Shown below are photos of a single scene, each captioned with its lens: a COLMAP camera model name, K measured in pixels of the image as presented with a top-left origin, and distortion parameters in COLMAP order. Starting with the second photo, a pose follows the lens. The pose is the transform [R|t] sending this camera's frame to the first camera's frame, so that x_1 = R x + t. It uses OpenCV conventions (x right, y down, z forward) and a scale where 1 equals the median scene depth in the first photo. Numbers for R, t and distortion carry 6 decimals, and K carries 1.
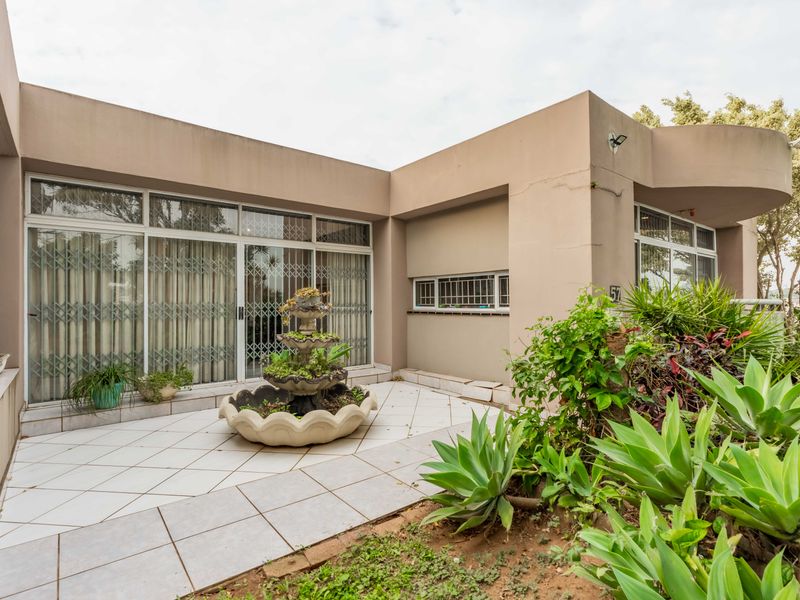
lens RADIAL K [[421.7, 0, 400.0], [0, 421.7, 300.0], [0, 0, 1]] dist [0.002302, 0.001580]
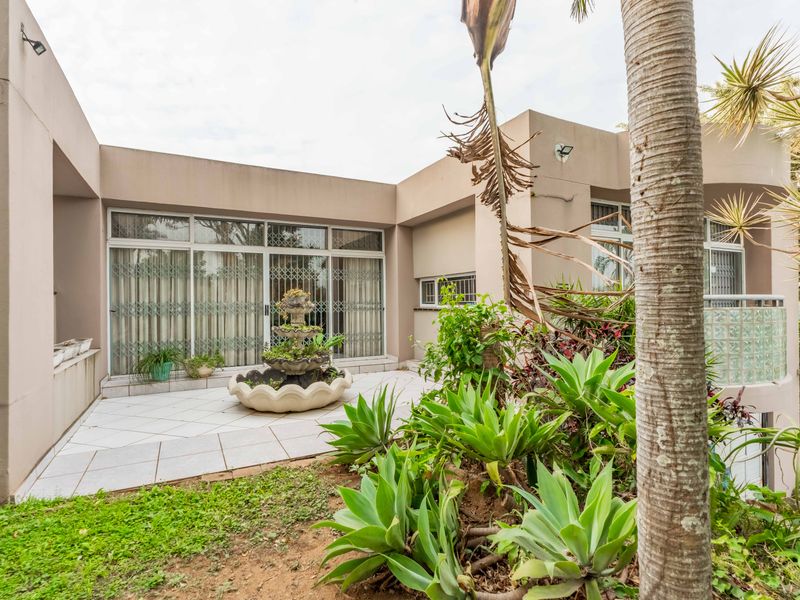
lens RADIAL K [[421.7, 0, 400.0], [0, 421.7, 300.0], [0, 0, 1]] dist [0.002302, 0.001580]
pose [[0.980064, -0.006952, -0.198560, 0.277423], [0.007410, 0.999971, 0.001563, 0.003227], [0.198544, -0.003003, 0.980087, -0.138075]]
